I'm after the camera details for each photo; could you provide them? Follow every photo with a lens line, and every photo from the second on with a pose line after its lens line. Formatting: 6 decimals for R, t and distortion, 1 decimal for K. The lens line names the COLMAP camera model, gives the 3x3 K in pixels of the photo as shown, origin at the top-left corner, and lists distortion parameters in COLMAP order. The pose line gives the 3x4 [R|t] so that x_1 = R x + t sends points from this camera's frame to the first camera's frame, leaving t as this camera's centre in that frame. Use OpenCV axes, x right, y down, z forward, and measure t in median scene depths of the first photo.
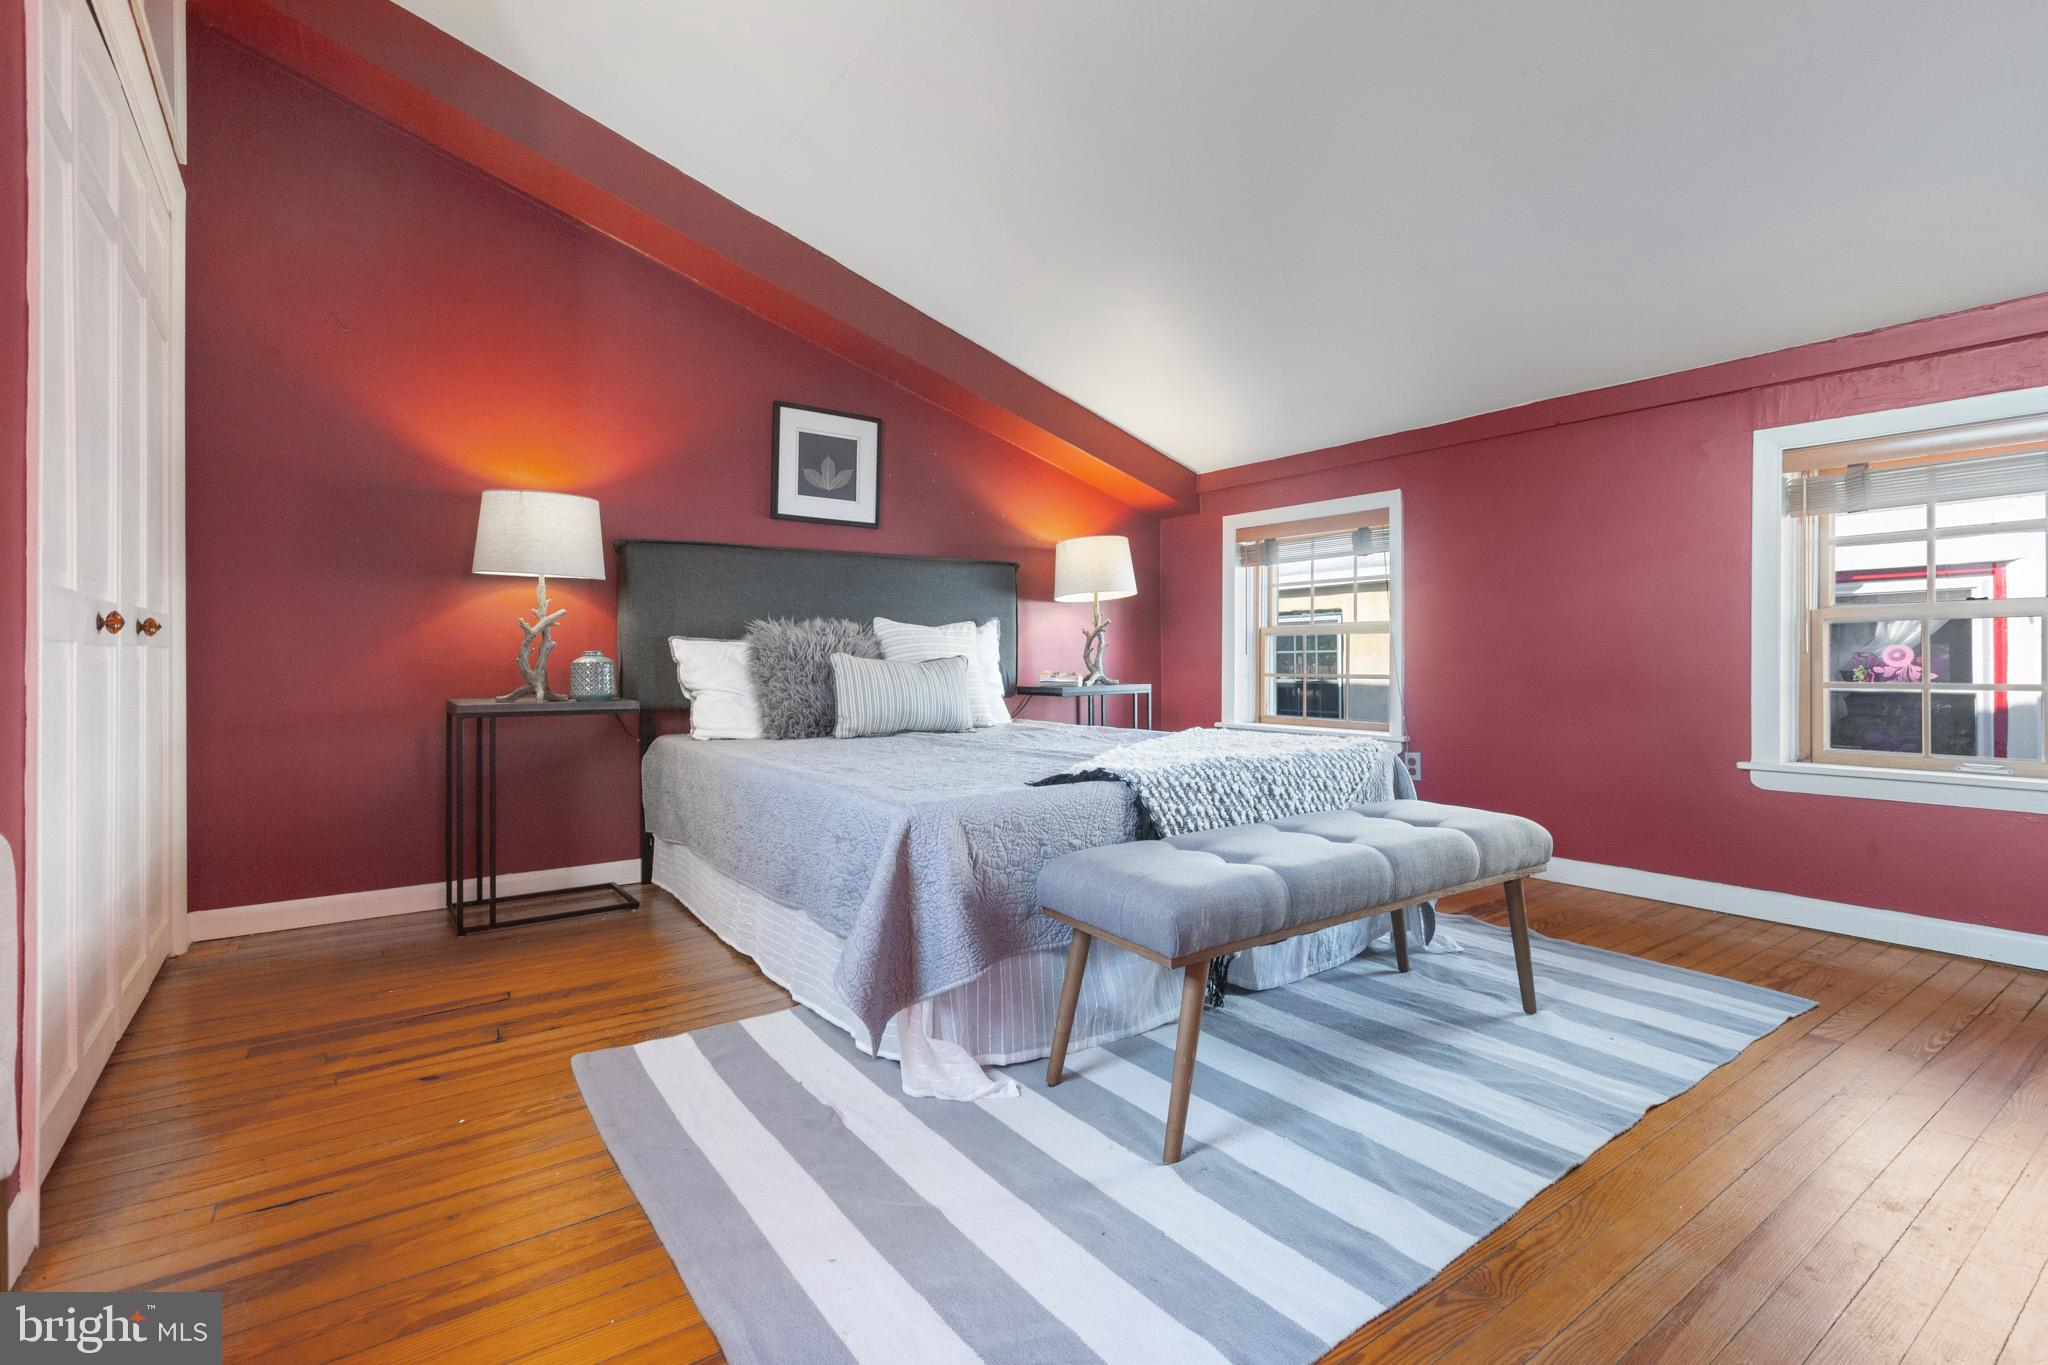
lens RADIAL K [[940.5, 0, 1026.7], [0, 940.5, 658.2], [0, 0, 1]] dist [0.013890, -0.000098]
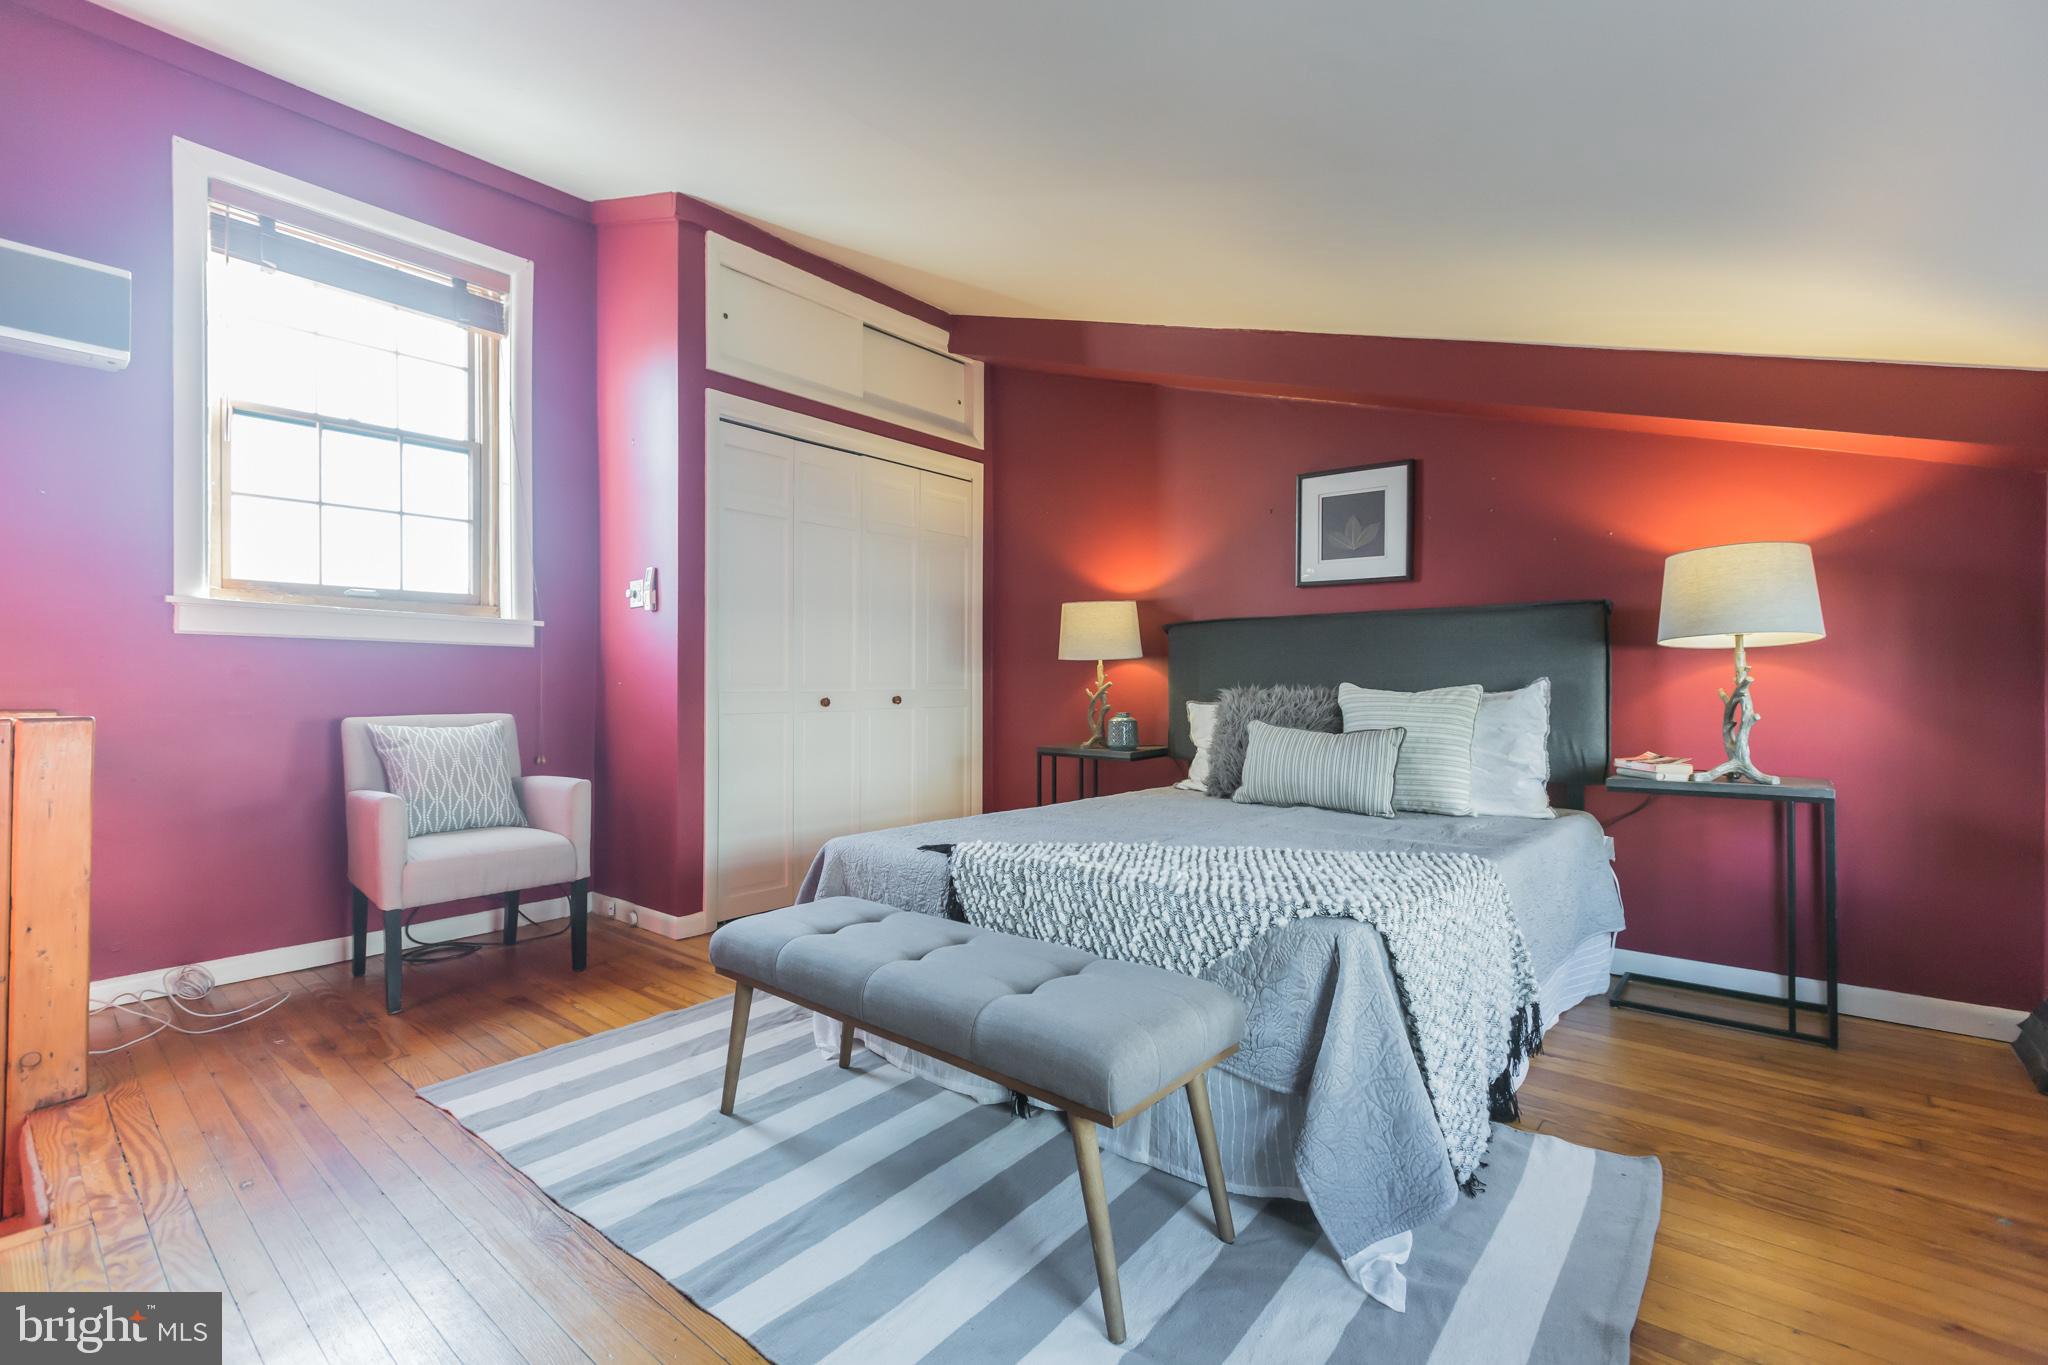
lens RADIAL K [[914.3, 0, 1010.3], [0, 914.3, 686.3], [0, 0, 1]] dist [-0.000854, -0.000232]
pose [[0.241722, 0.006665, -0.970323, 0.641326], [-0.000414, 0.999977, 0.006766, -0.044926], [0.970346, -0.001234, 0.241719, 0.443024]]
